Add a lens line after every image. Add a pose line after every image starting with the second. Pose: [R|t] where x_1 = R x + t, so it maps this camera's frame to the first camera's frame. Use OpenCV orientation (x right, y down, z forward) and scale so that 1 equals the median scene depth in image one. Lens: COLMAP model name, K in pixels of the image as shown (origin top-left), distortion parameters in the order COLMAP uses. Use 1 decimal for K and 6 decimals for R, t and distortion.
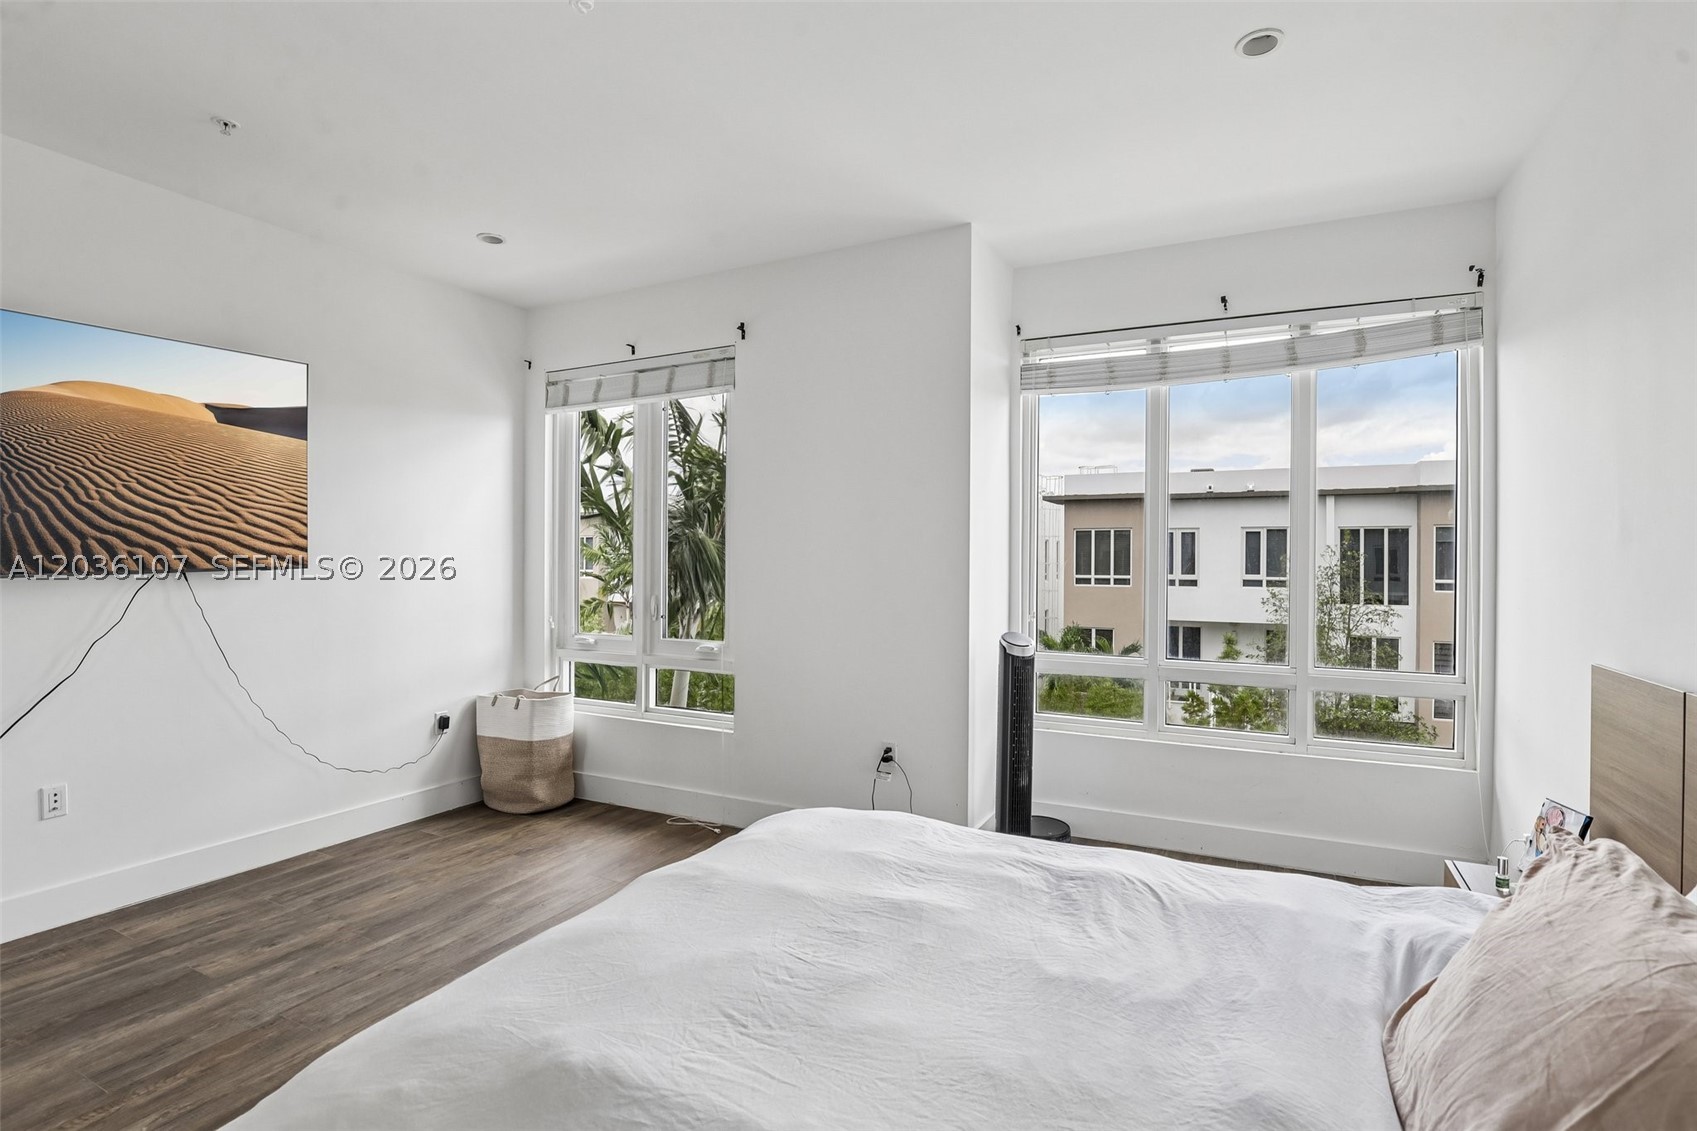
lens RADIAL K [[803.7, 0, 855.7], [0, 803.7, 574.2], [0, 0, 1]] dist [-0.036613, 0.007507]
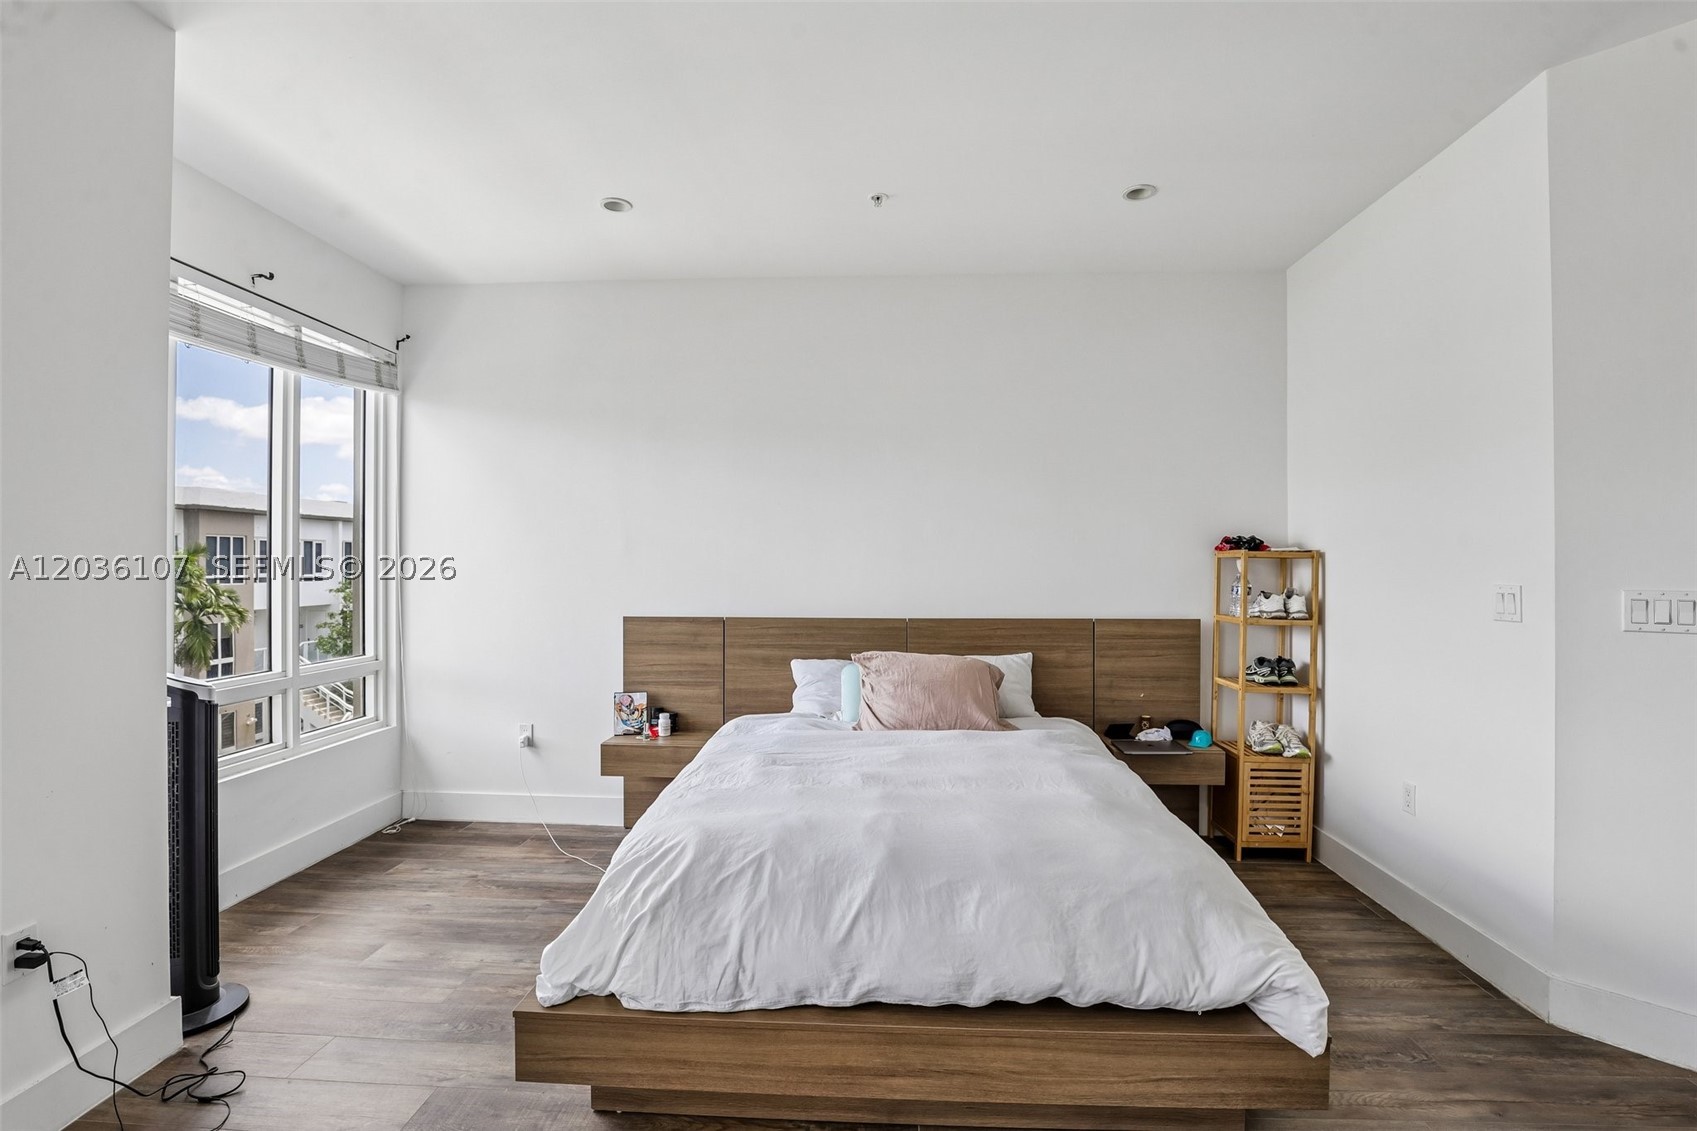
lens RADIAL K [[803.7, 0, 862.4], [0, 803.7, 561.2], [0, 0, 1]] dist [-0.036613, 0.007507]
pose [[-0.406028, -0.001003, 0.913860, -0.676211], [0.015028, 0.999857, 0.007774, -0.015272], [-0.913737, 0.016891, -0.405954, 0.792505]]
